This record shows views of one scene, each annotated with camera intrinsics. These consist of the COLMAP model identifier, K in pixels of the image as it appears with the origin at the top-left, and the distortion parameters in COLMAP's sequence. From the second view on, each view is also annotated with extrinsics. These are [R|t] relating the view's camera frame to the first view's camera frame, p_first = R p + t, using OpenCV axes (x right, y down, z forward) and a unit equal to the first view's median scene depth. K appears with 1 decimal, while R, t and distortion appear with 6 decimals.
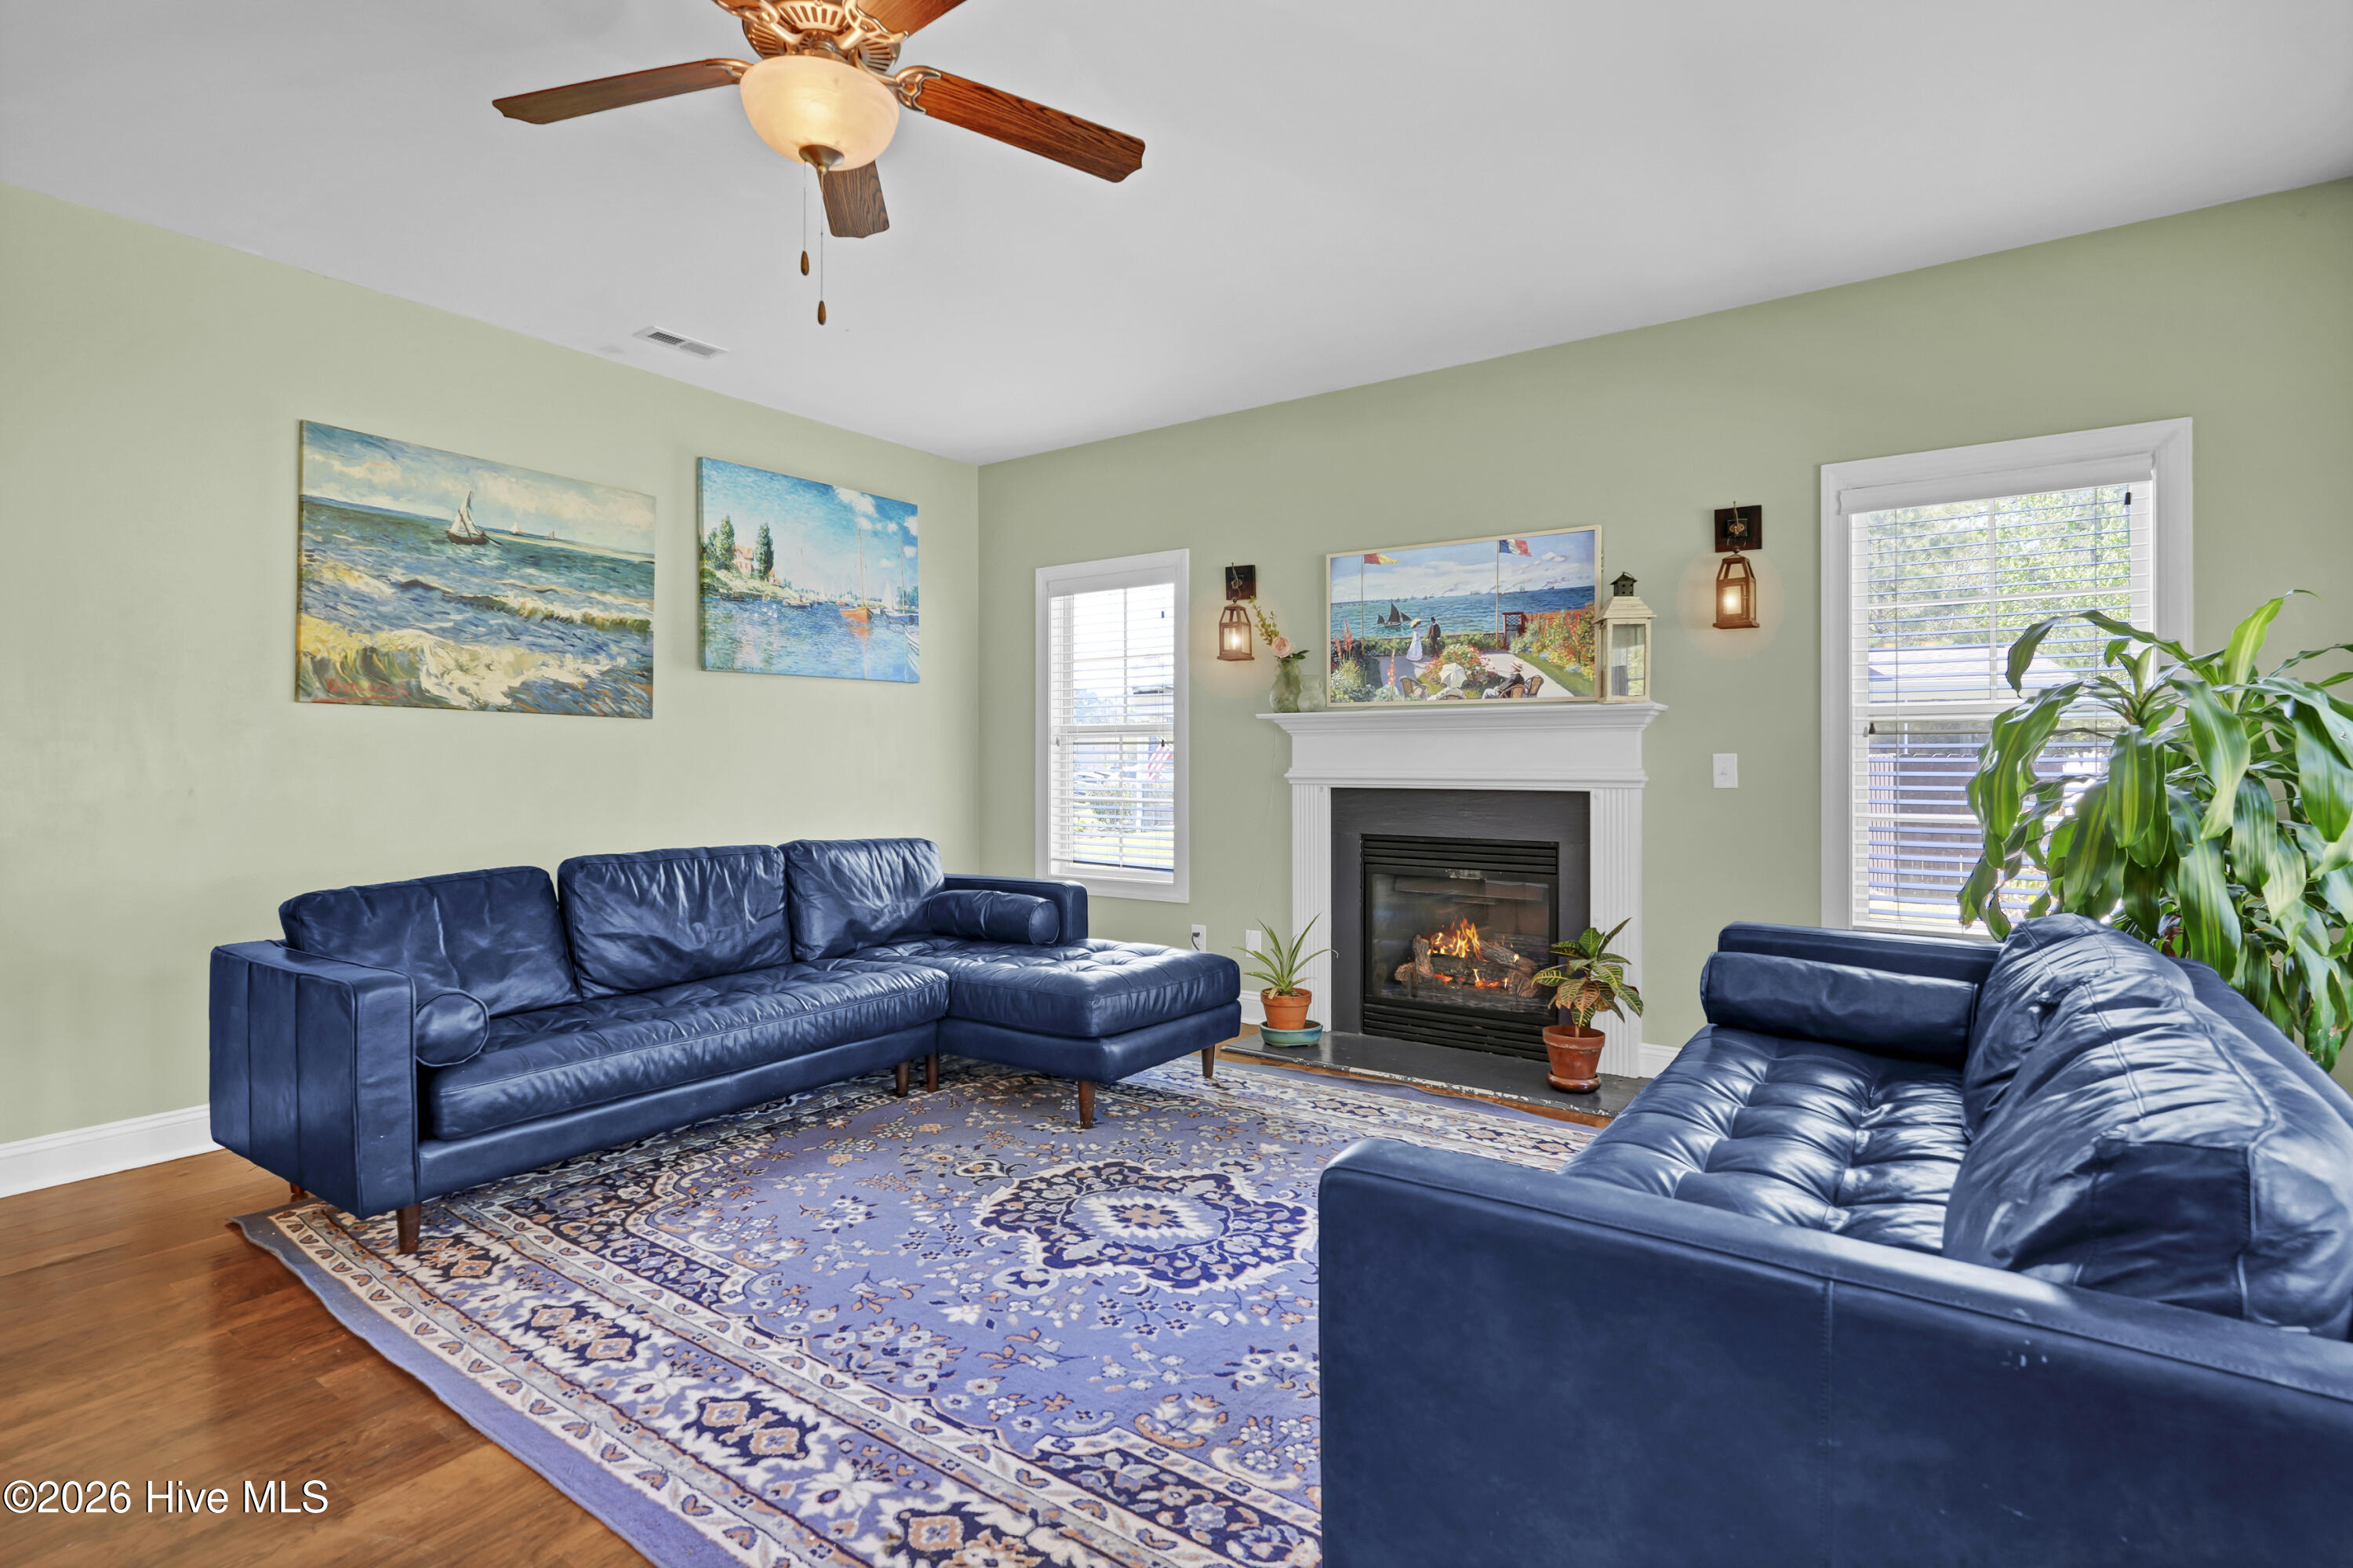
lens RADIAL K [[1142.6, 0, 1163.3], [0, 1142.6, 764.6], [0, 0, 1]] dist [-0.014363, 0.008097]
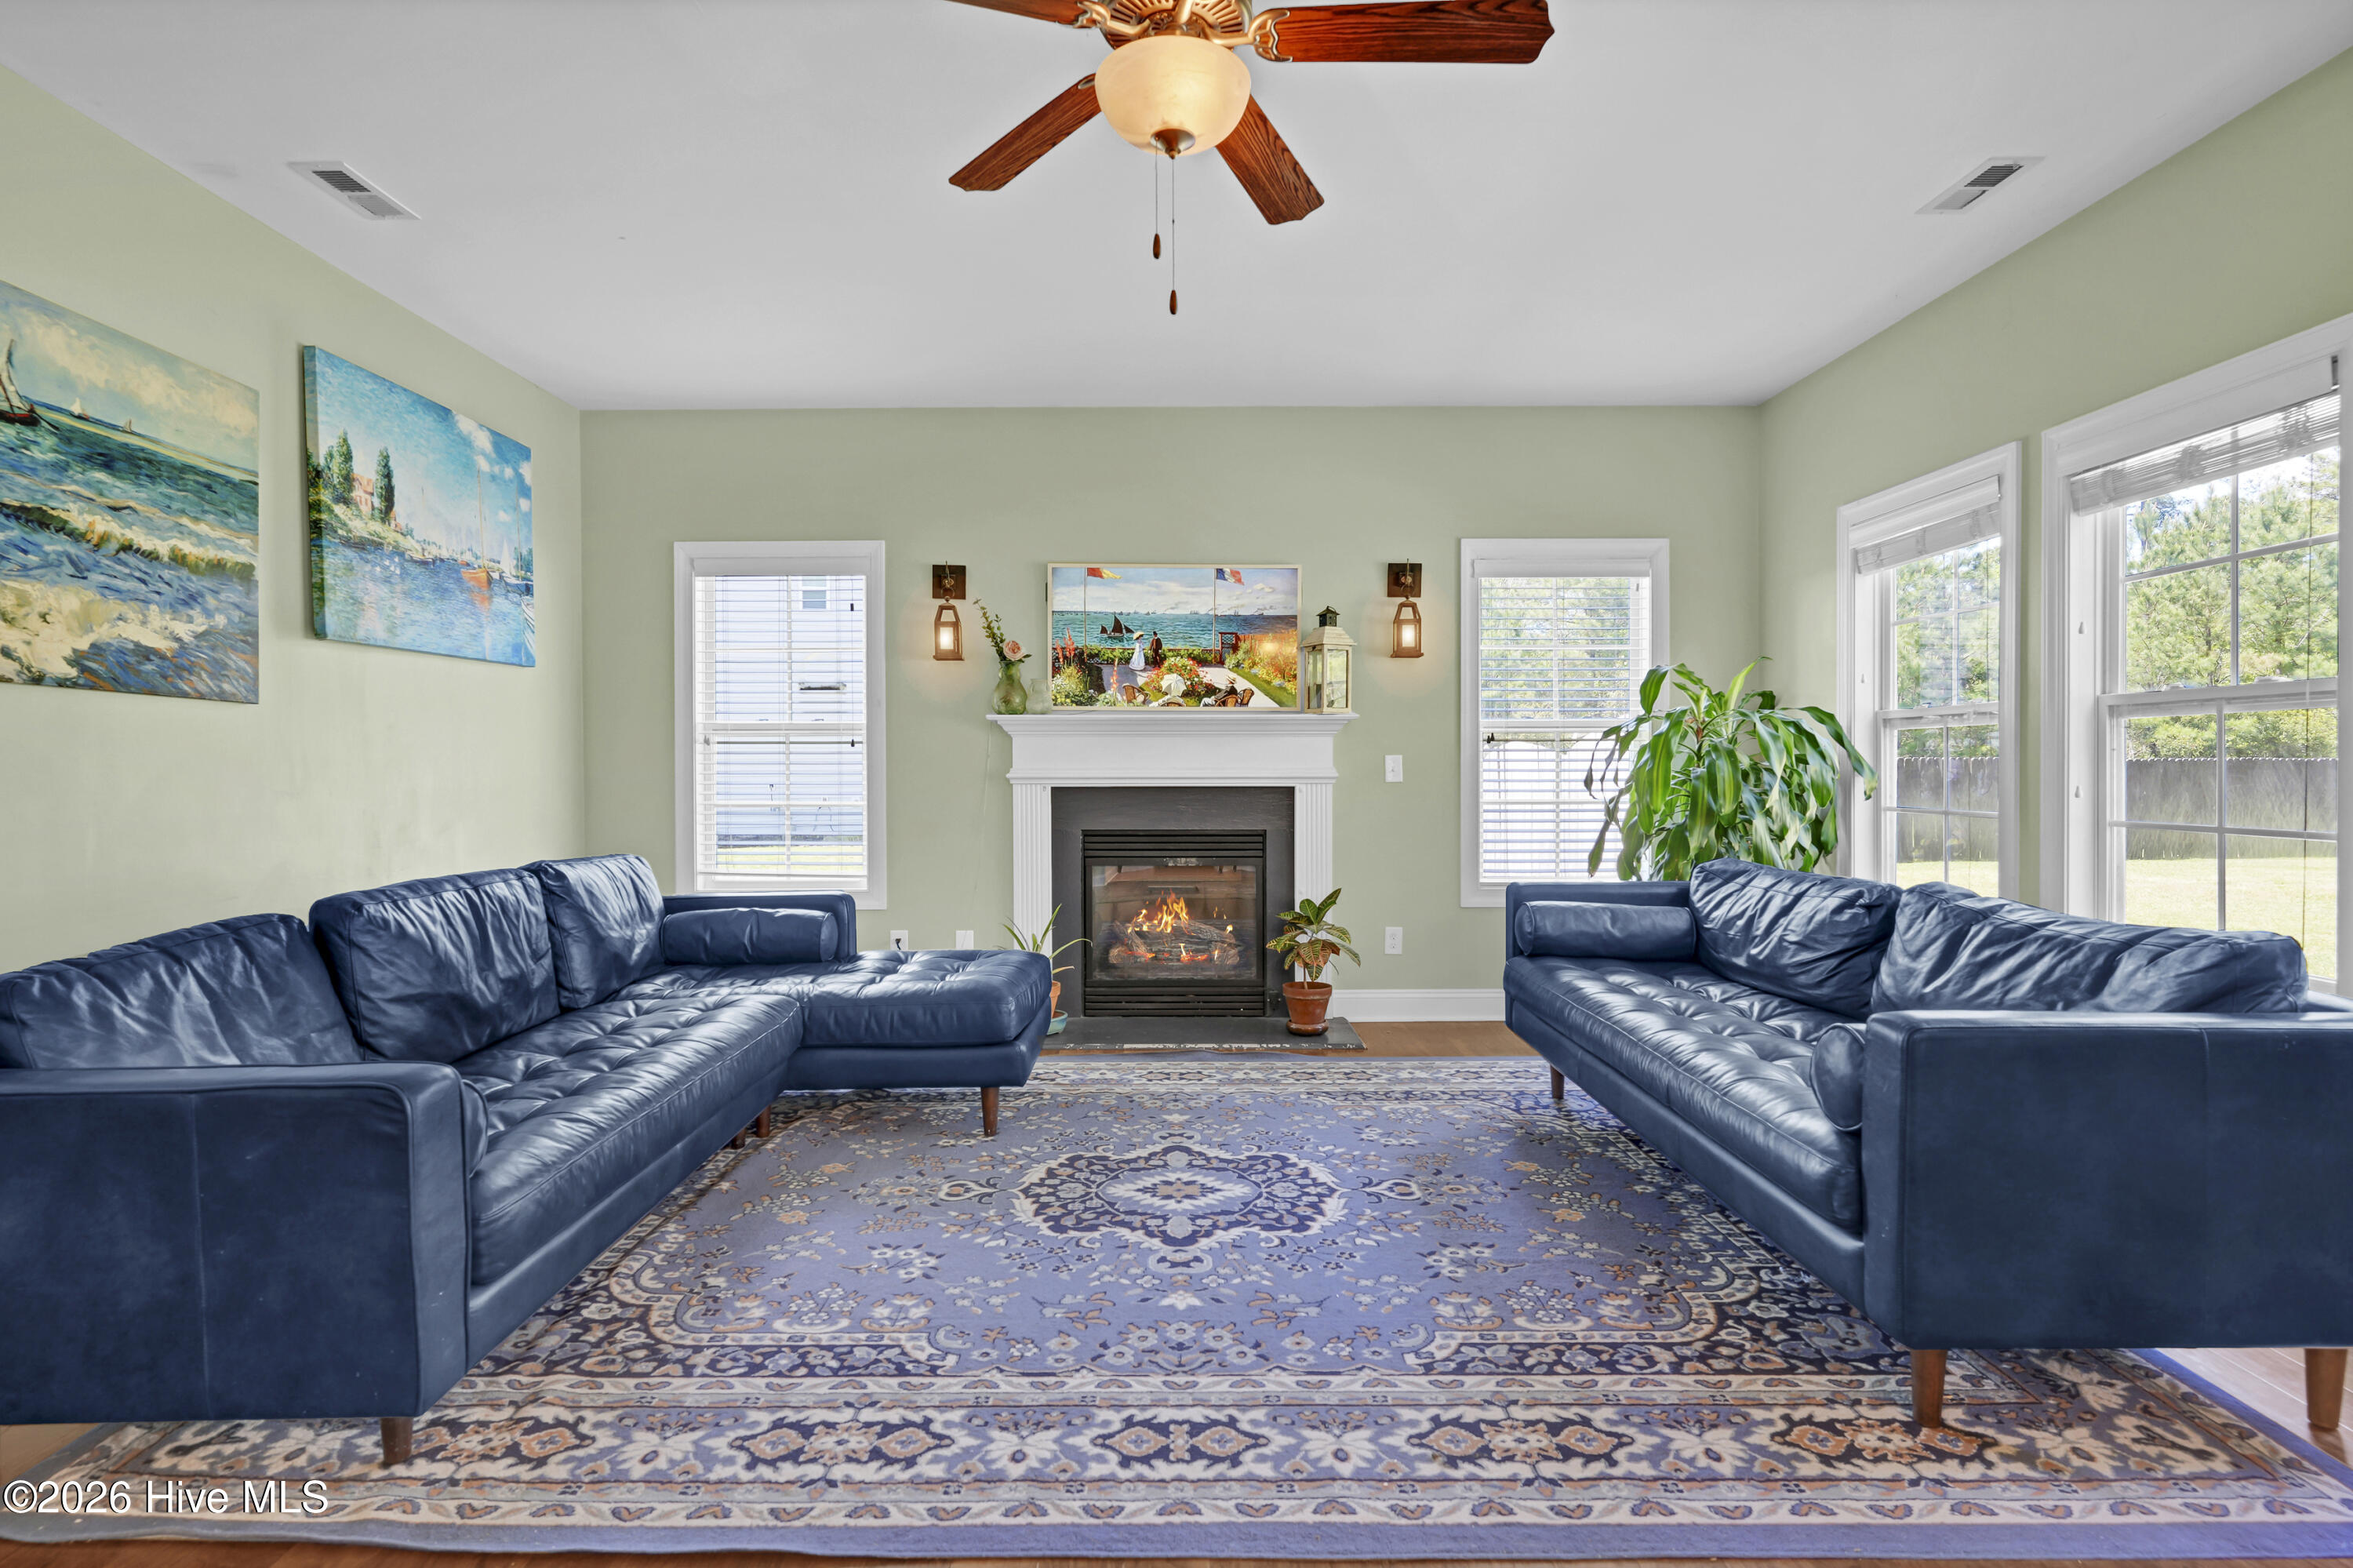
lens RADIAL K [[1142.6, 0, 1169.0], [0, 1142.6, 777.4], [0, 0, 1]] dist [-0.014363, 0.008097]
pose [[0.814796, -0.008820, 0.579681, -0.439573], [0.003458, 0.999940, 0.010353, 0.000983], [-0.579738, -0.006431, 0.814778, 0.100046]]
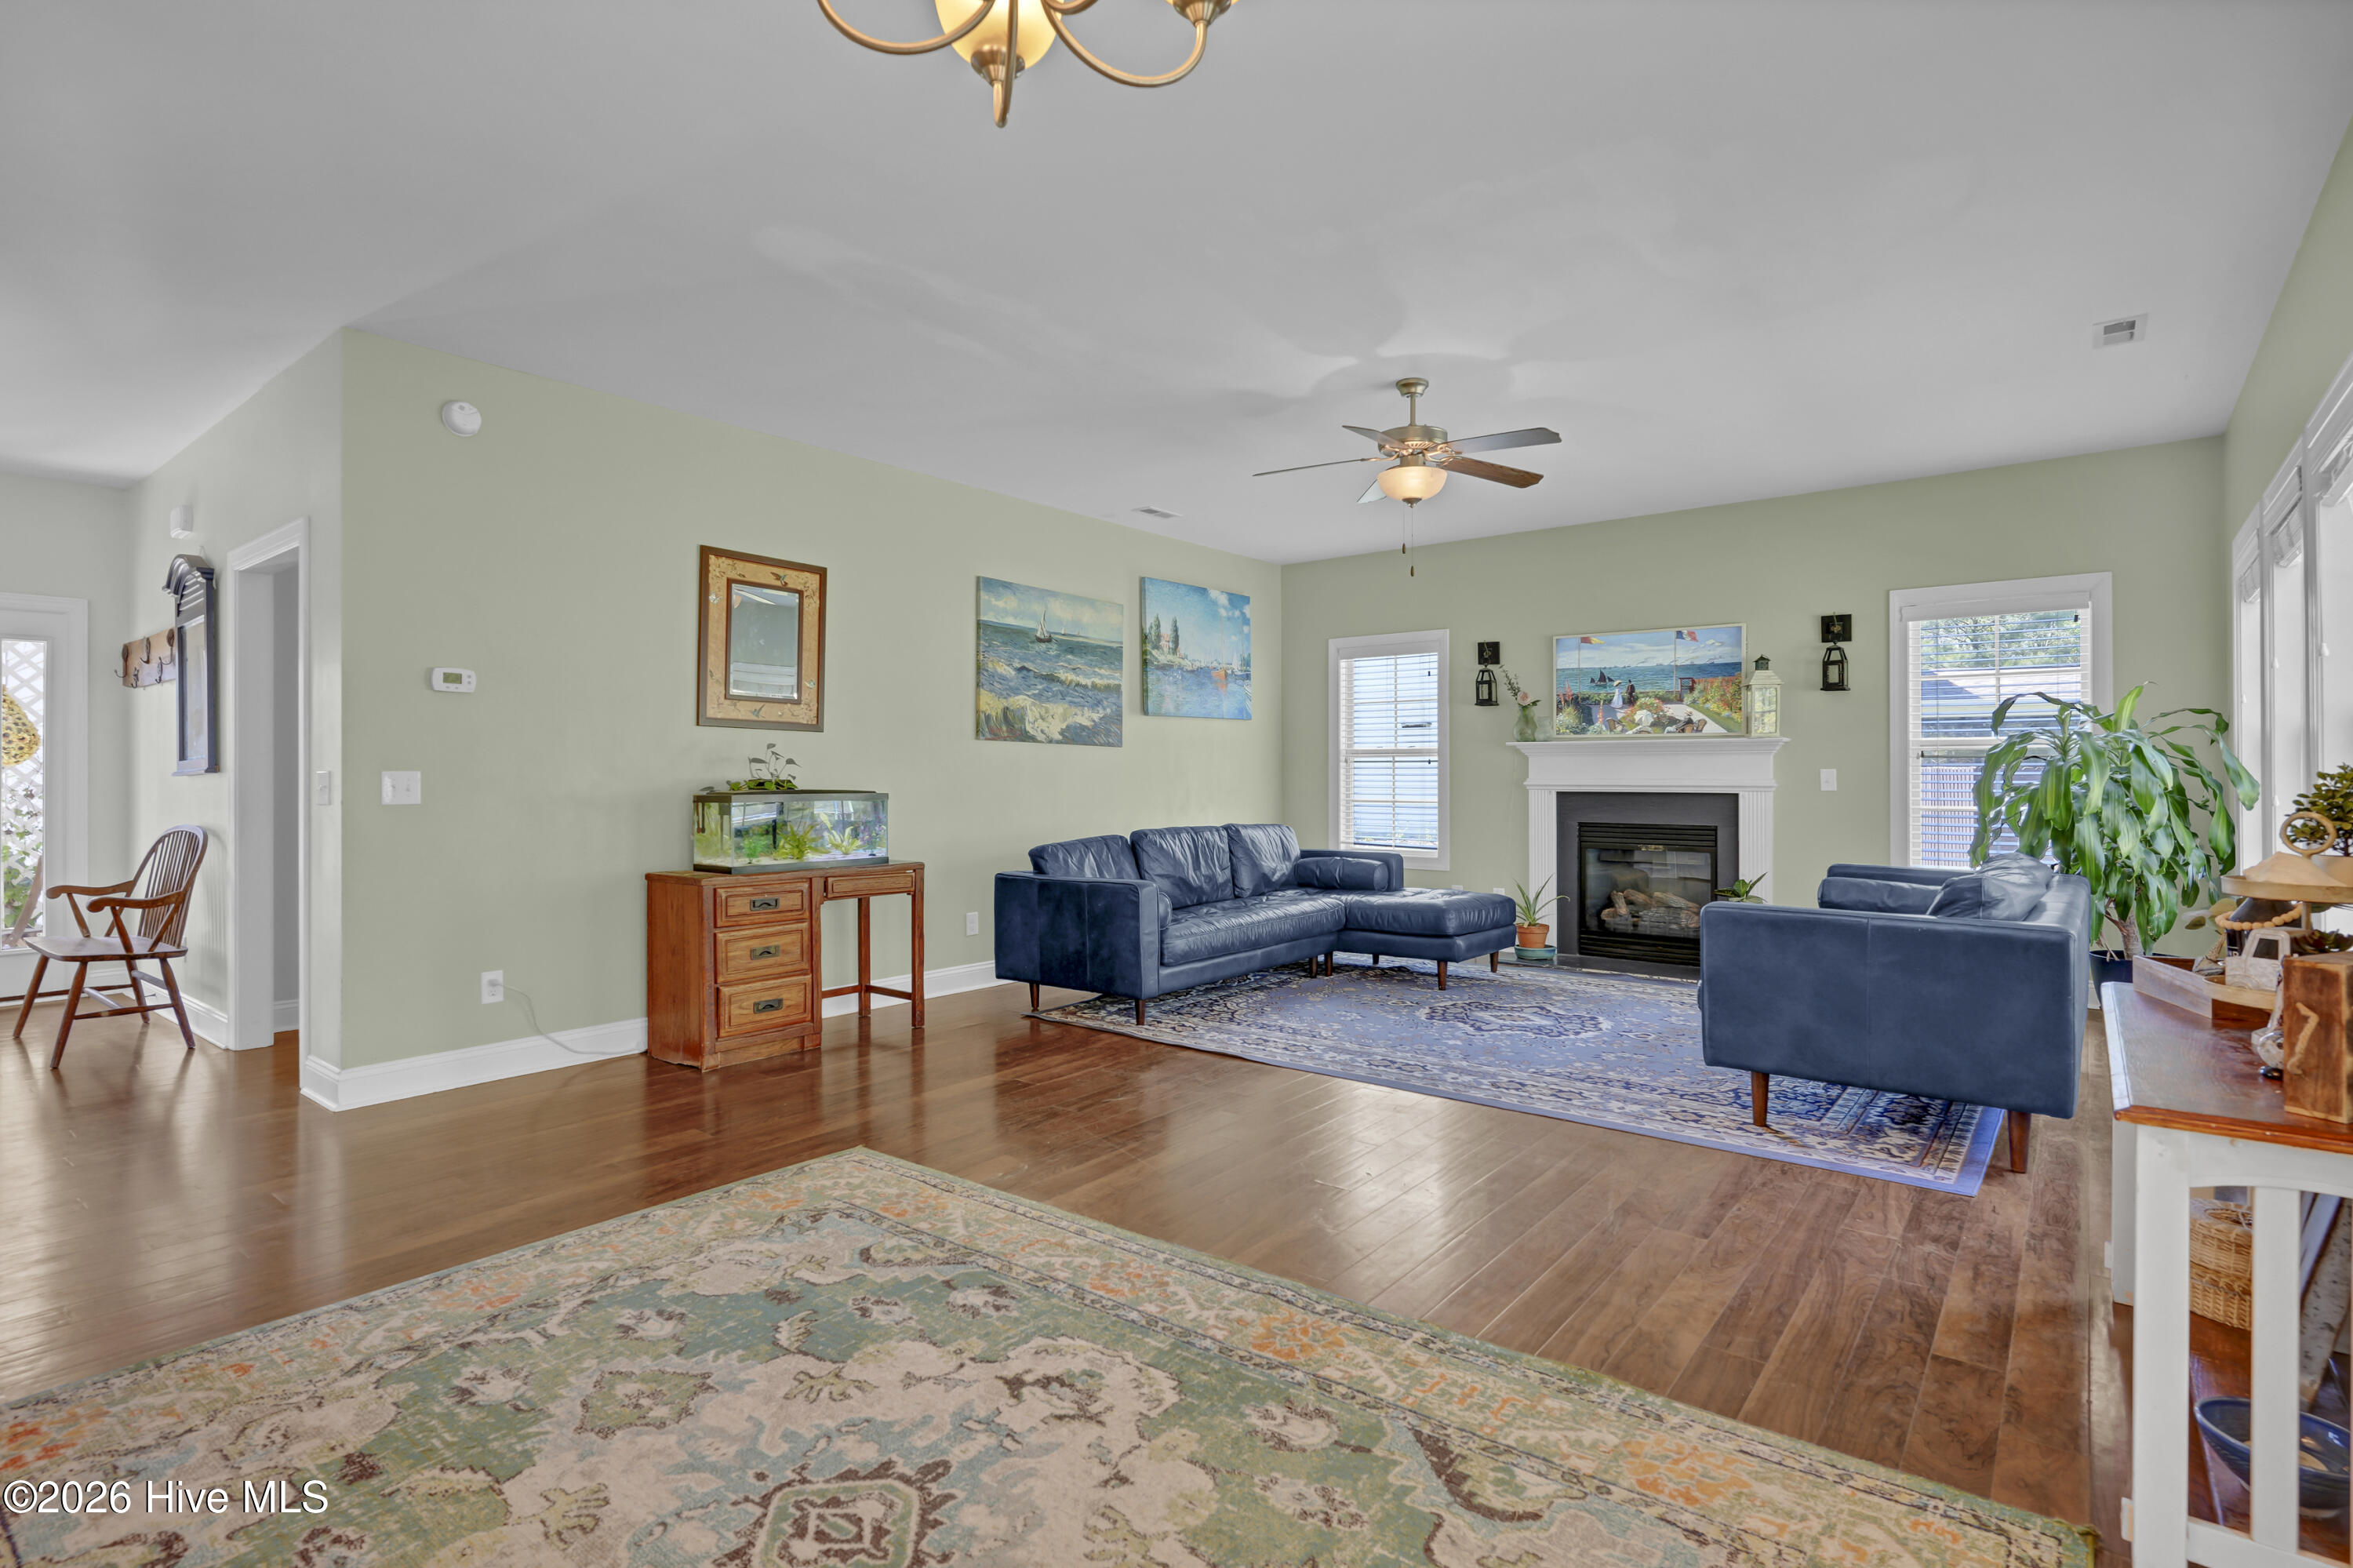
lens RADIAL K [[1142.6, 0, 1167.2], [0, 1142.6, 771.8], [0, 0, 1]] dist [-0.014363, 0.008097]
pose [[0.998218, -0.000632, -0.059676, -0.324422], [0.000390, 0.999992, -0.004059, 0.000215], [0.059678, 0.004028, 0.998210, -0.624386]]
